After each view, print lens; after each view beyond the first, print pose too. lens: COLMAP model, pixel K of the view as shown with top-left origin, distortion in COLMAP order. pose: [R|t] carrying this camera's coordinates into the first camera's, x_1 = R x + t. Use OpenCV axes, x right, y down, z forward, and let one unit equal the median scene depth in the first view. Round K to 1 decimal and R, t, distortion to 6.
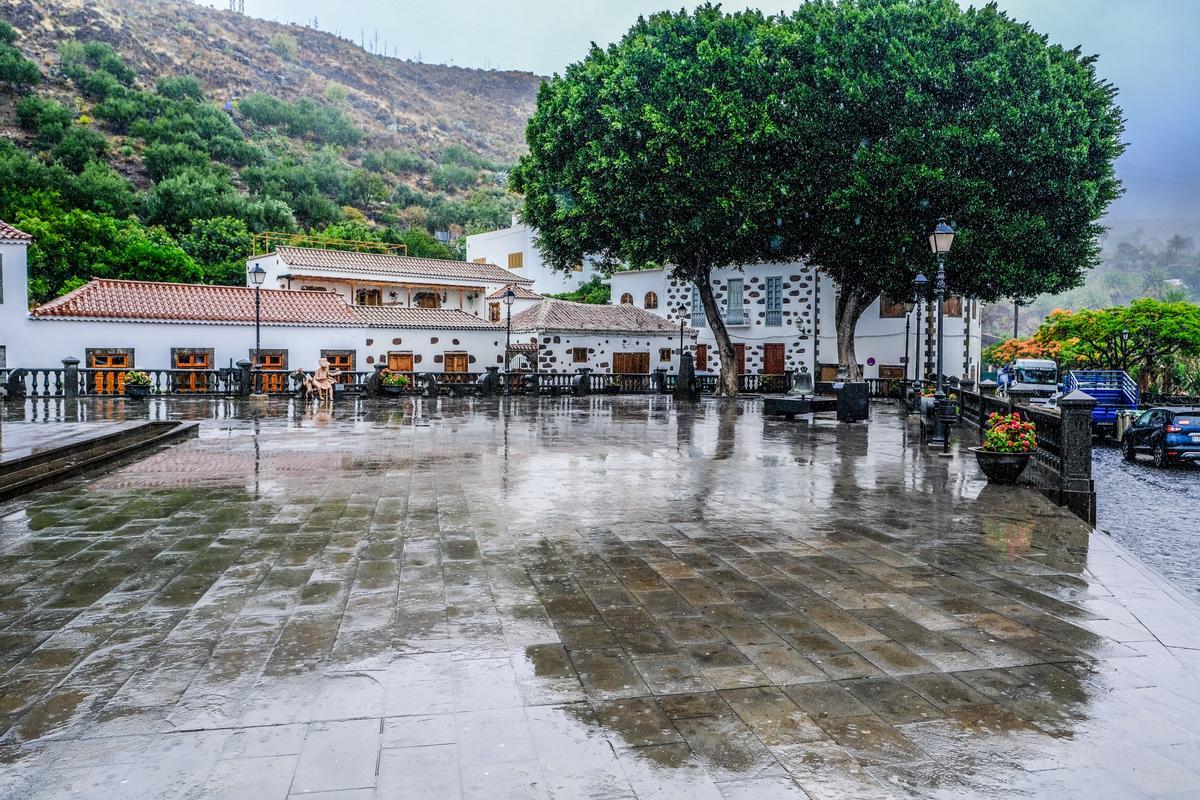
lens RADIAL K [[859.5, 0, 596.6], [0, 859.5, 393.9], [0, 0, 1]] dist [-0.008804, 0.008781]
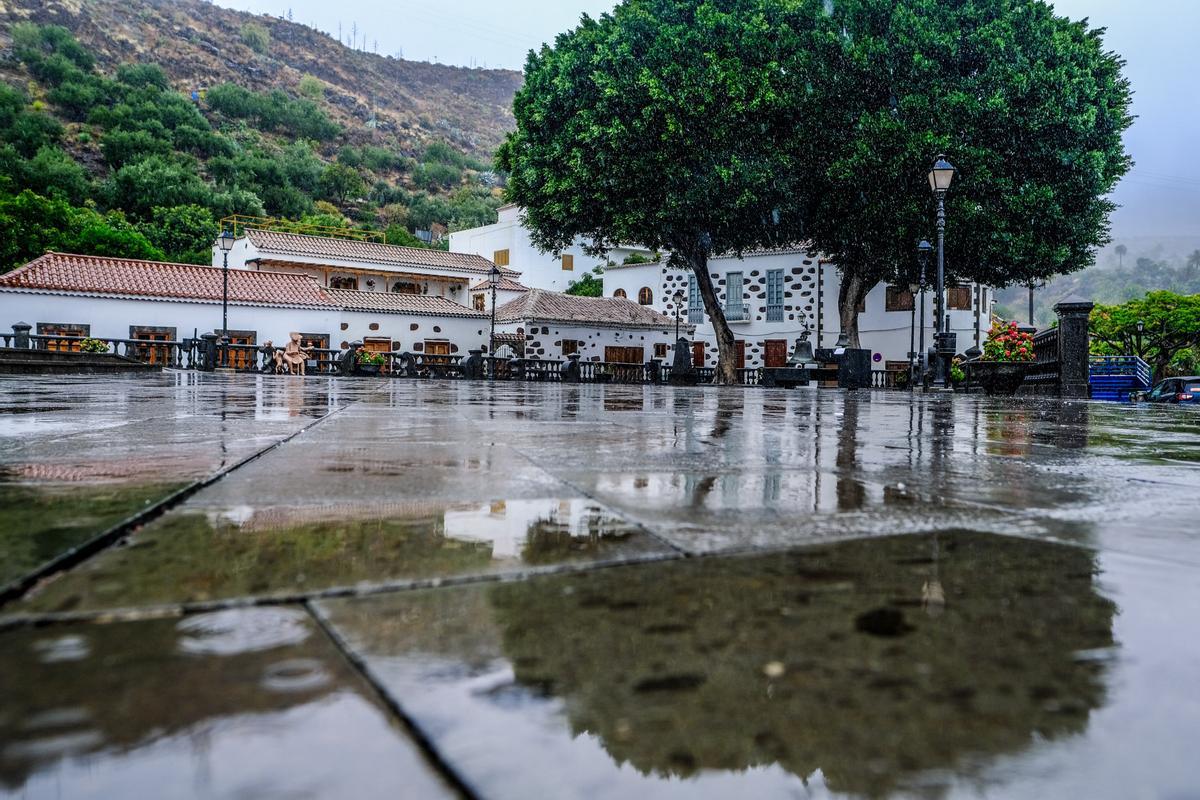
lens RADIAL K [[923.7, 0, 613.0], [0, 923.7, 390.1], [0, 0, 1]] dist [-0.008545, 0.007218]
pose [[0.999630, 0.004898, 0.026758, 0.001300], [-0.004014, 0.999448, -0.032993, 0.033468], [-0.026905, 0.032873, 0.999097, -0.008458]]
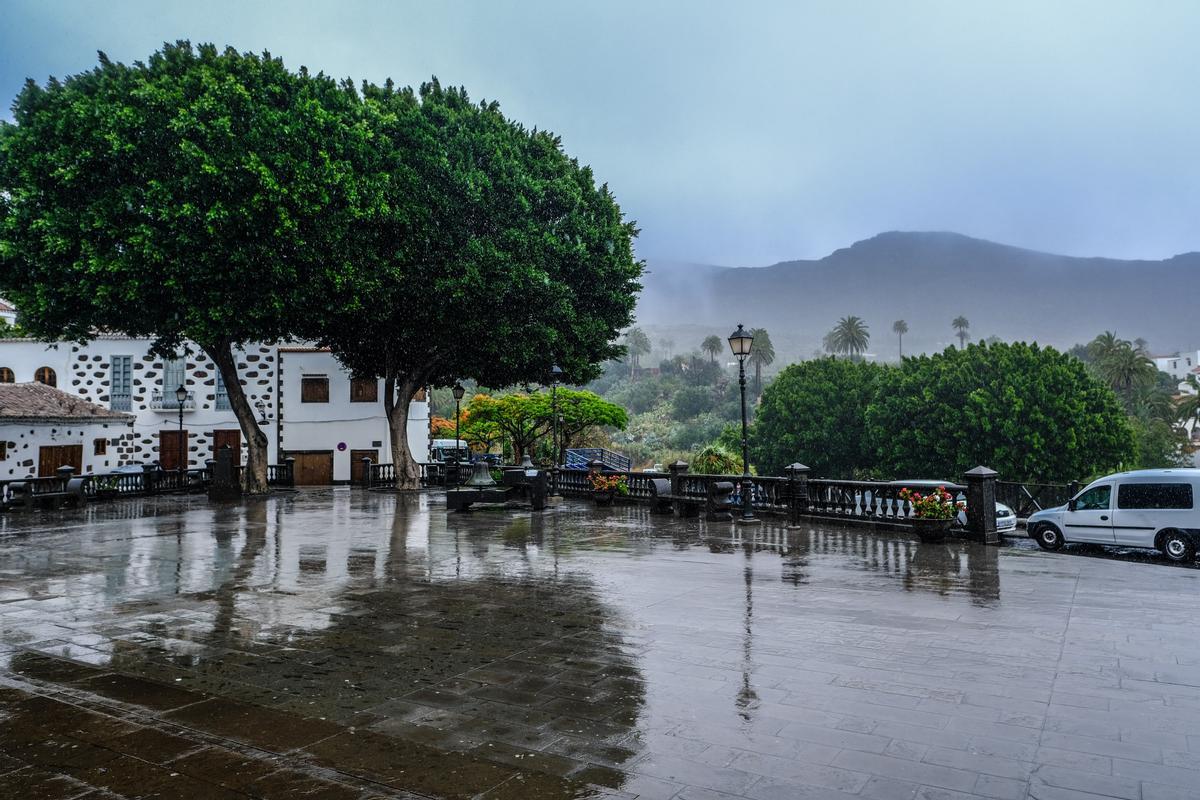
lens RADIAL K [[859.5, 0, 598.9], [0, 859.5, 395.4], [0, 0, 1]] dist [-0.008804, 0.008781]
pose [[0.672914, 0.009639, 0.739658, -0.209981], [0.057306, 0.996231, -0.065118, -0.015411], [-0.737498, 0.086206, 0.669825, 0.126892]]
